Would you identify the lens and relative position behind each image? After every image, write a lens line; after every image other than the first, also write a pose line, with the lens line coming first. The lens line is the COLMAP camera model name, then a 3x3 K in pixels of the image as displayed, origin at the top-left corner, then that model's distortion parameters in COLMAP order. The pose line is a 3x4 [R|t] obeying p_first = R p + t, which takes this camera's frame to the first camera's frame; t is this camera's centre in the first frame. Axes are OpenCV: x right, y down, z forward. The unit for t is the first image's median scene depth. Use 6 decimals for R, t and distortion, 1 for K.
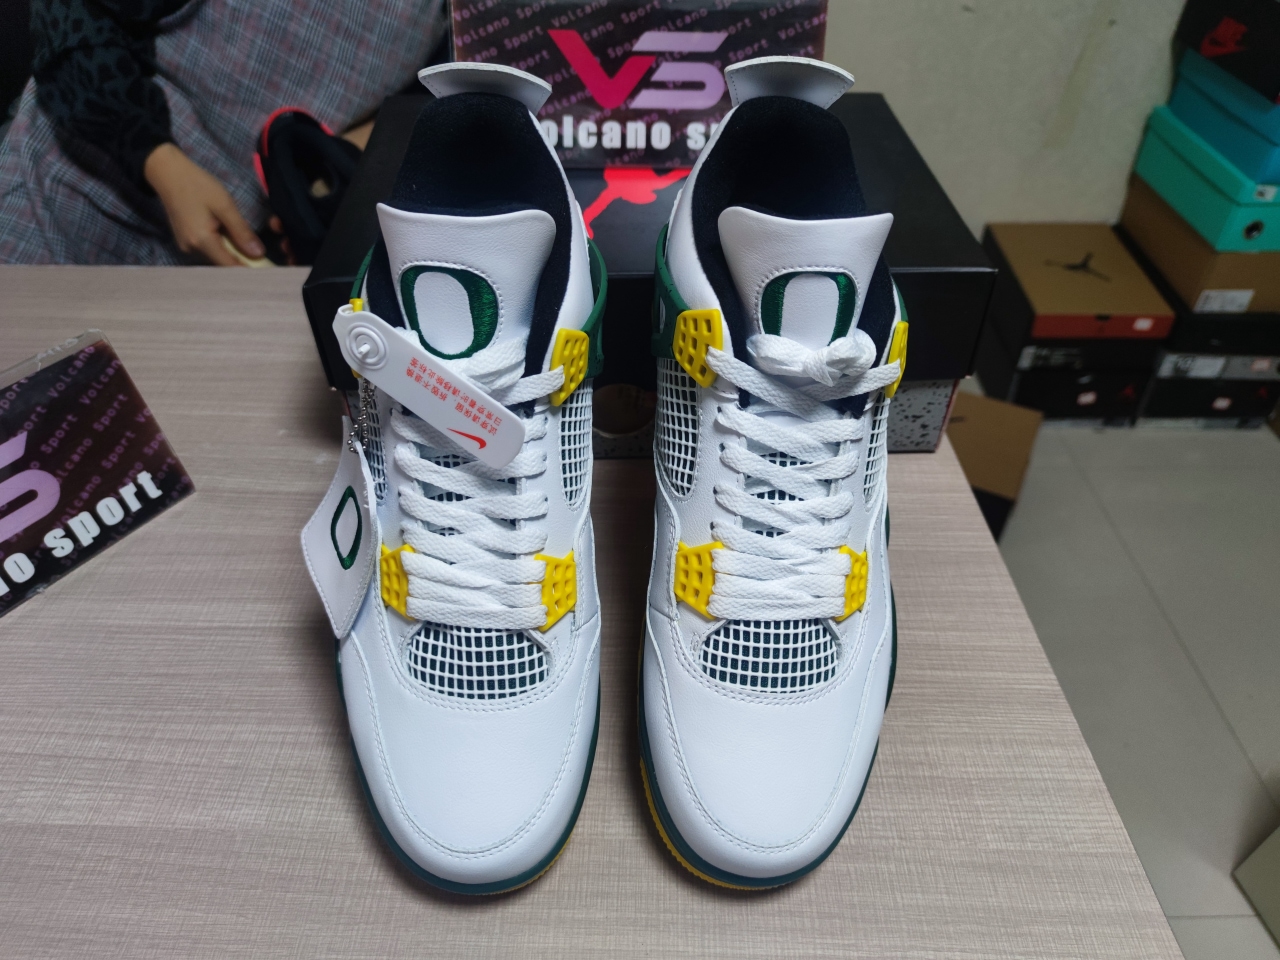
lens RADIAL K [[1096.5, 0, 640.0], [0, 1096.5, 480.0], [0, 0, 1]] dist [0.000795, -0.007012]
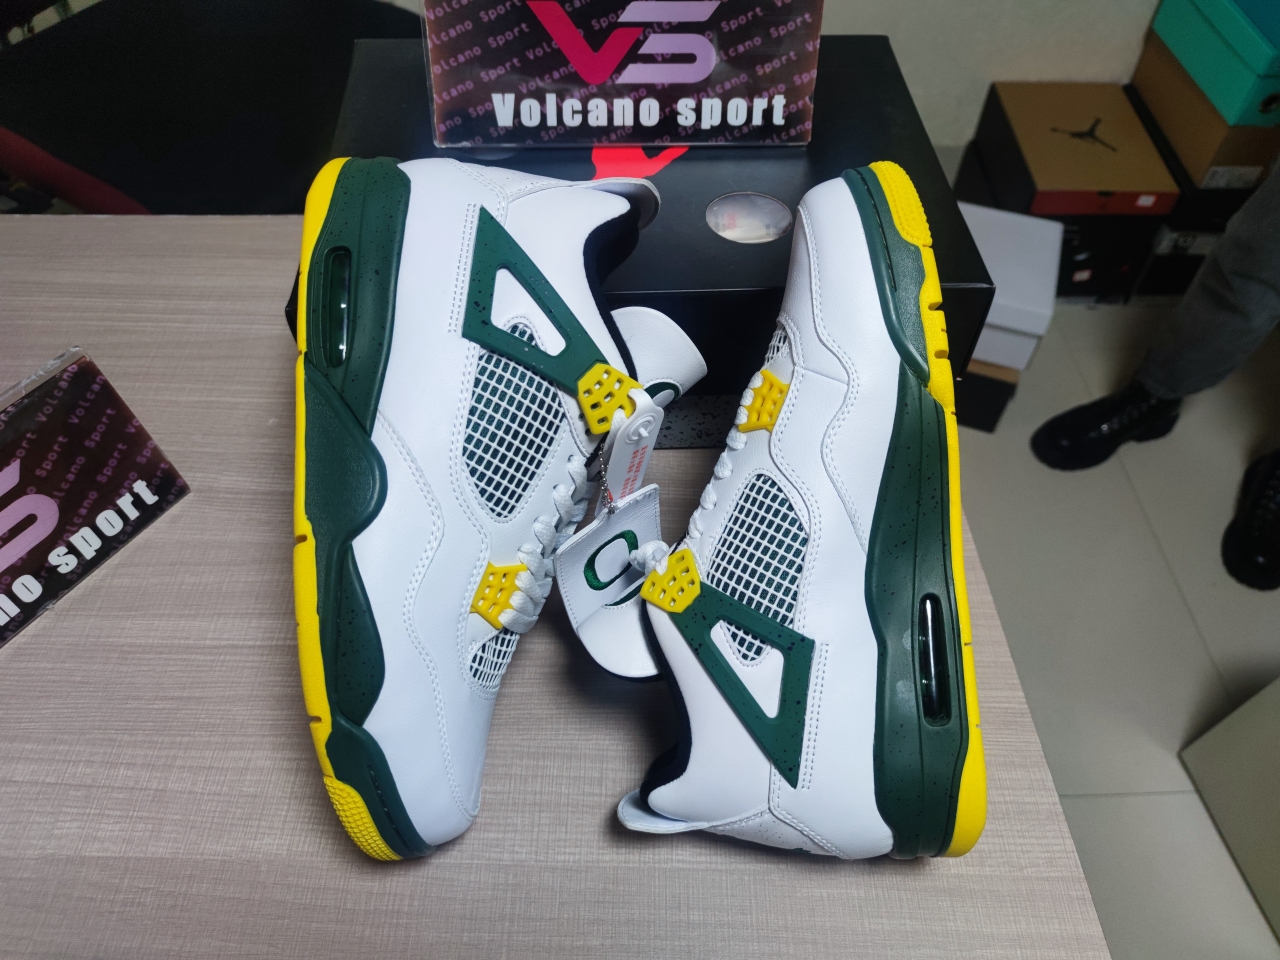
lens RADIAL K [[1096.5, 0, 640.0], [0, 1096.5, 480.0], [0, 0, 1]] dist [0.000795, -0.007012]
pose [[0.999946, -0.006833, 0.007862, 0.001598], [0.005125, 0.979836, 0.199740, -0.239671], [-0.009069, -0.199689, 0.979817, 0.006589]]
